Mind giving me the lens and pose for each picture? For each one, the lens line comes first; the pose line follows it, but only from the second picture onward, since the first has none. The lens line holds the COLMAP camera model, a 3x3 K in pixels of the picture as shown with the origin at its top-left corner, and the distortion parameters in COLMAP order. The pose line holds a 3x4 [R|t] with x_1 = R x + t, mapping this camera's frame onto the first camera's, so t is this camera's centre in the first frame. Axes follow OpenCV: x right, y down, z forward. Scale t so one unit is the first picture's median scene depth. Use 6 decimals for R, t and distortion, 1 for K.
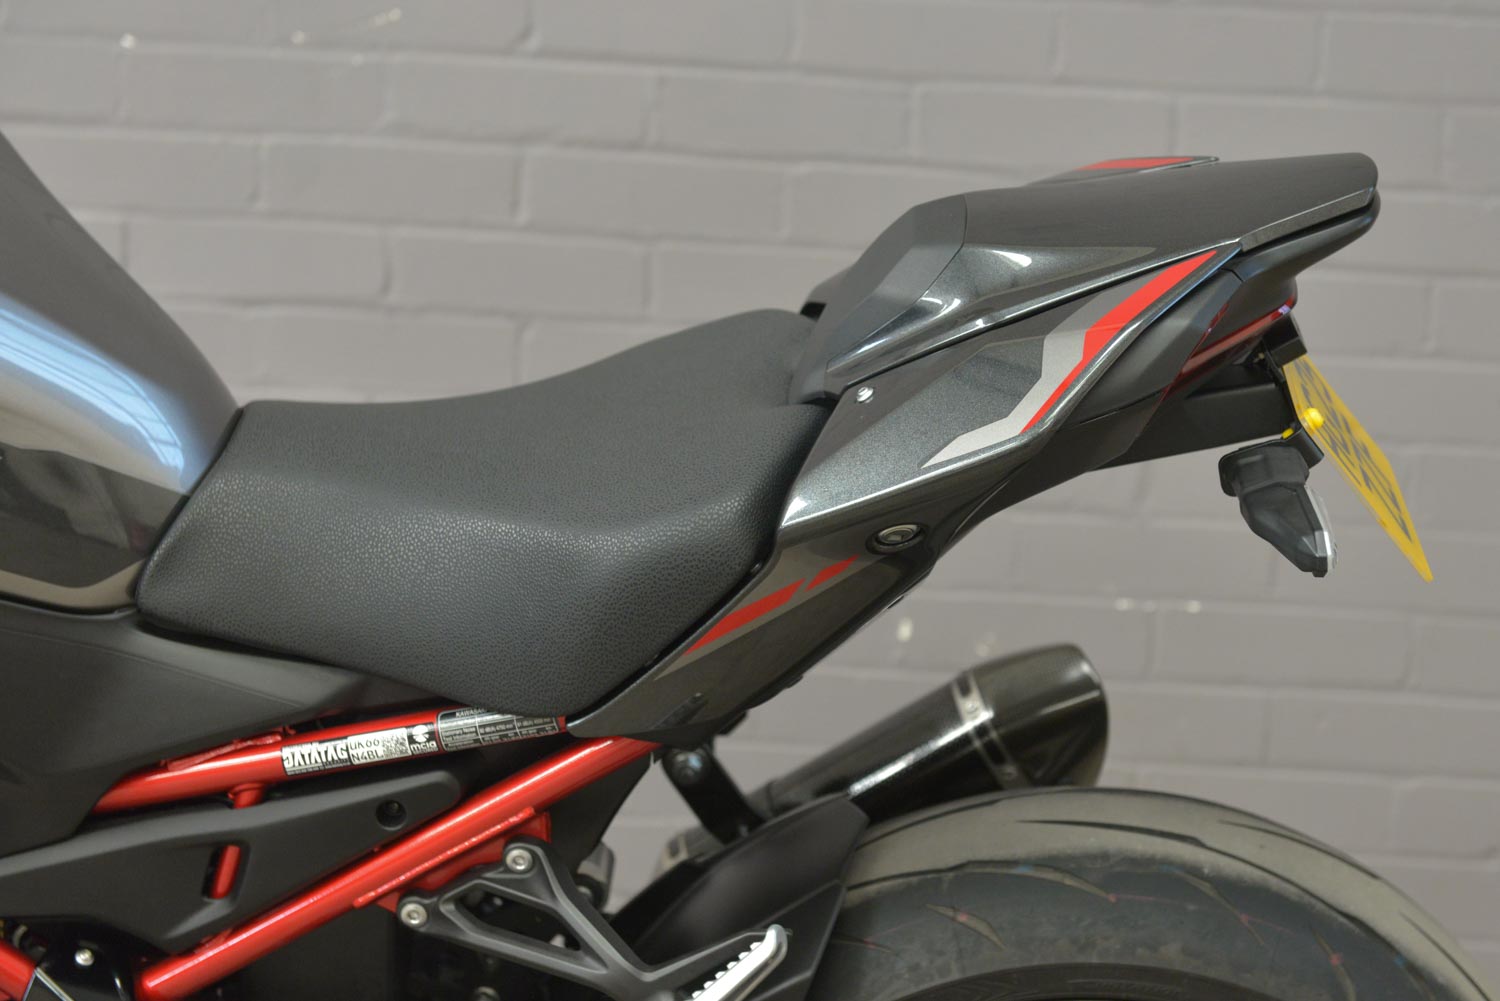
lens RADIAL K [[3158.3, 0, 834.0], [0, 3158.3, 496.7], [0, 0, 1]] dist [0.112756, -0.200761]
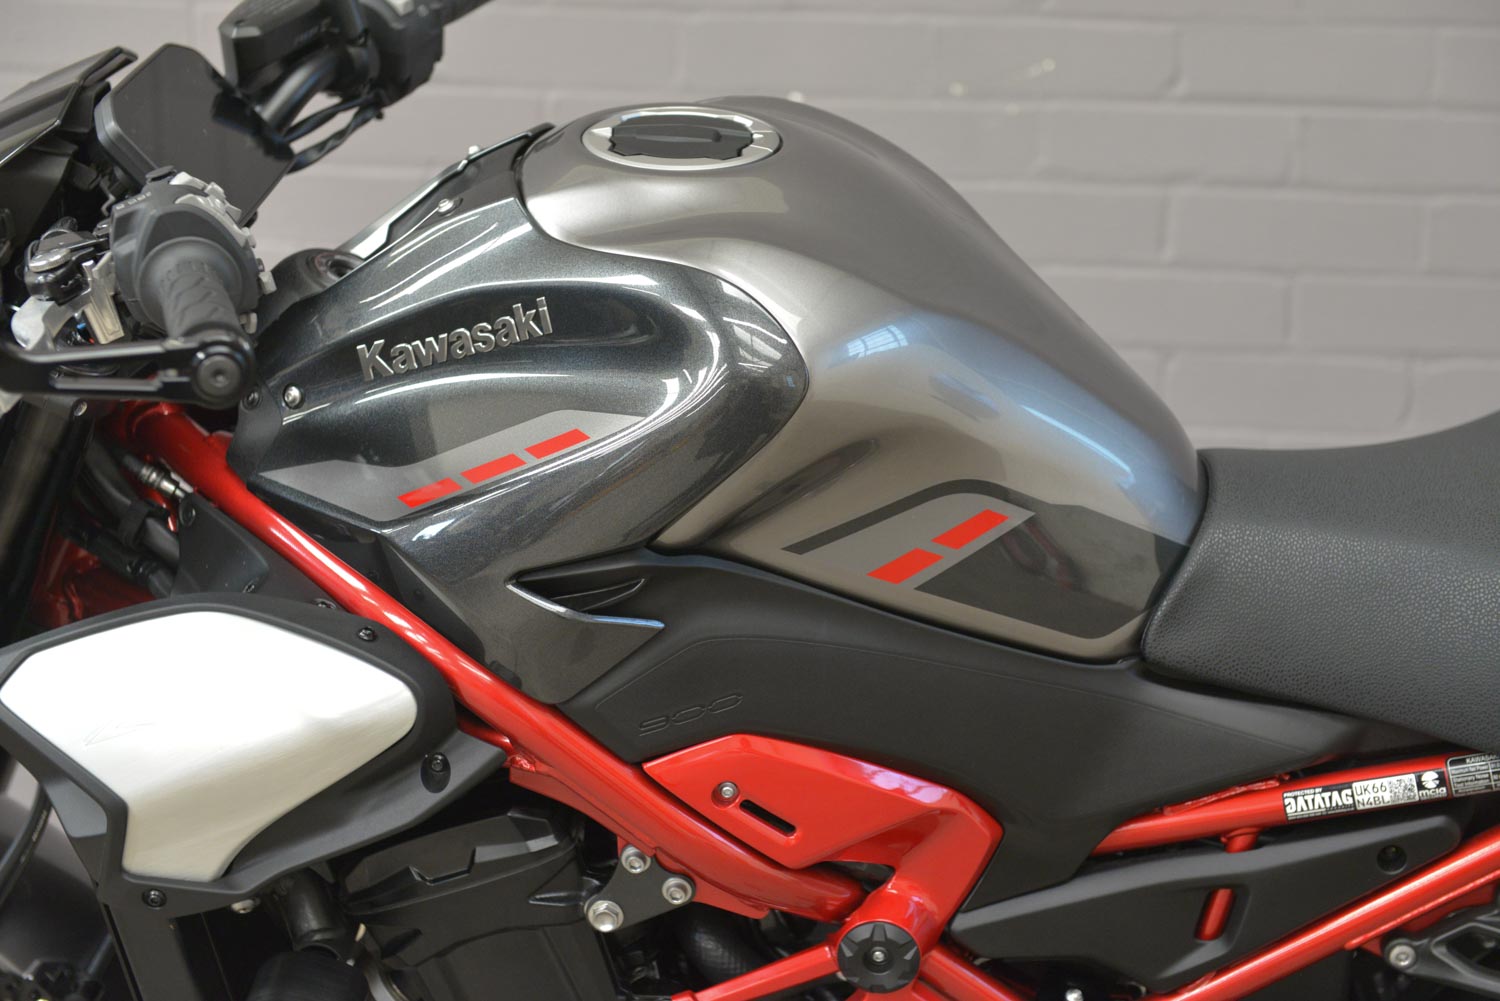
lens RADIAL K [[2828.6, 0, 750.1], [0, 2828.6, 498.7], [0, 0, 1]] dist [0.129445, -0.406789]
pose [[0.998076, -0.014618, -0.060251, -0.287059], [0.014922, 0.999878, 0.004607, -0.021763], [0.060176, -0.005497, 0.998173, 0.081354]]
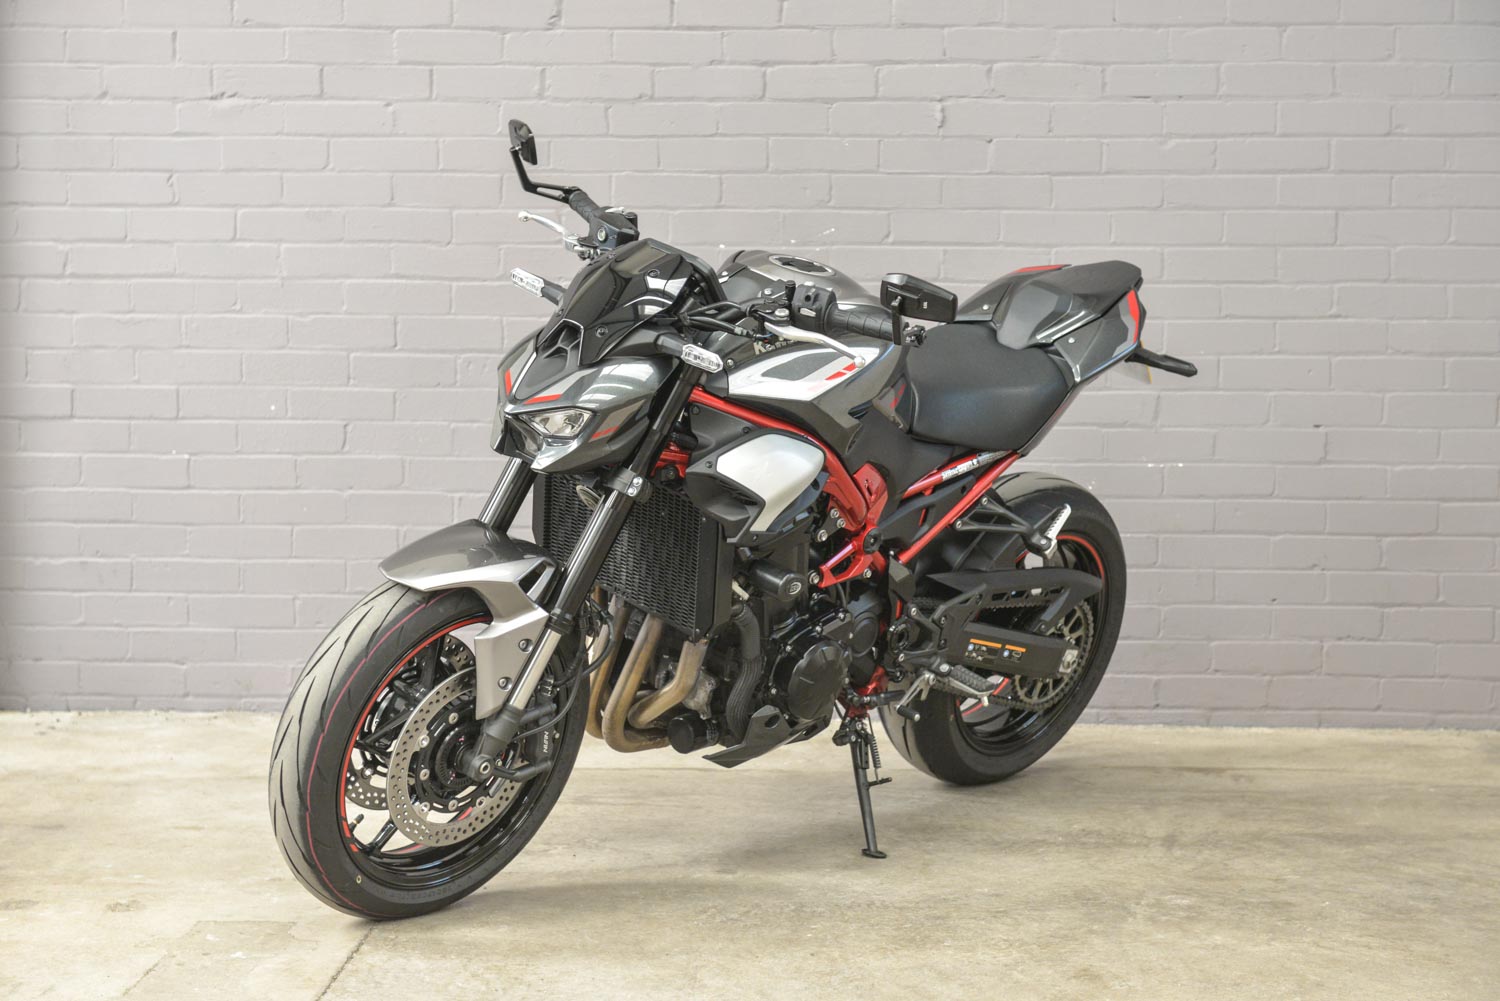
lens RADIAL K [[2828.6, 0, 750.1], [0, 2828.6, 498.7], [0, 0, 1]] dist [0.129445, -0.406789]
pose [[0.998309, -0.040740, -0.041465, -0.189110], [0.038897, 0.998260, -0.044310, 0.224393], [0.043198, 0.042622, 0.998157, -1.770381]]
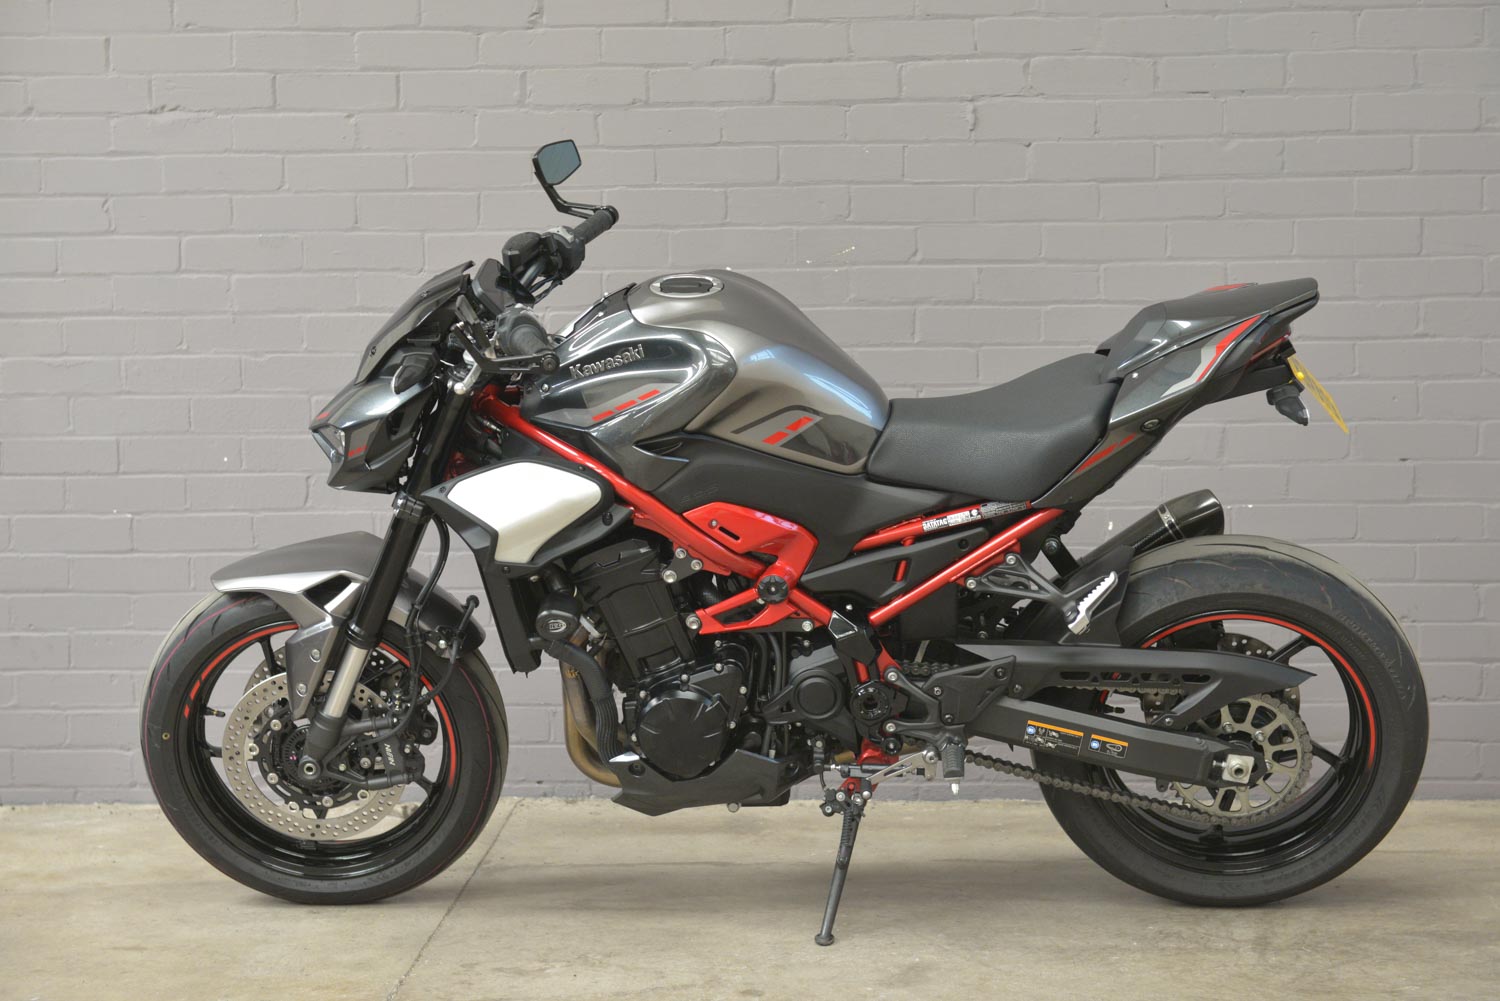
lens RADIAL K [[2900.3, 0, 749.0], [0, 2900.3, 502.2], [0, 0, 1]] dist [0.151444, -0.621310]
pose [[0.997508, -0.058815, -0.038959, -0.223104], [0.056666, 0.996924, -0.054148, 0.187237], [0.042024, 0.051805, 0.997773, -1.469648]]
